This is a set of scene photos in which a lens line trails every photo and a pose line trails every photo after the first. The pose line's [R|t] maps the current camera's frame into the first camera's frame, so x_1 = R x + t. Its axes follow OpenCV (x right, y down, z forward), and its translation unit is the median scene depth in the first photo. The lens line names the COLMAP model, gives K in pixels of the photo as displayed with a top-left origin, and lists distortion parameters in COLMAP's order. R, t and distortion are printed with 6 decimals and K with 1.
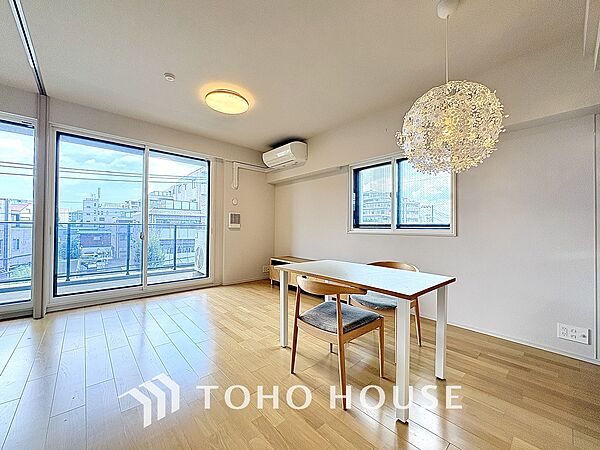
lens RADIAL K [[239.8, 0, 295.3], [0, 239.8, 224.1], [0, 0, 1]] dist [-0.001708, 0.001292]
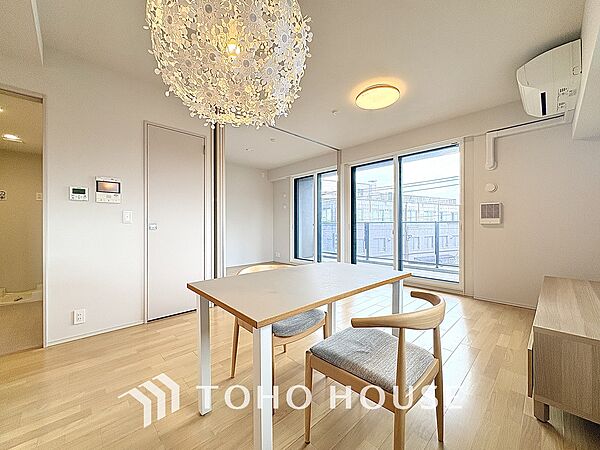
lens RADIAL K [[239.8, 0, 301.8], [0, 239.8, 226.4], [0, 0, 1]] dist [-0.001708, 0.001292]
pose [[0.038331, -0.001004, -0.999265, 0.258470], [0.018224, 0.999834, -0.000306, 0.006966], [0.999099, -0.018199, 0.038343, 0.237788]]
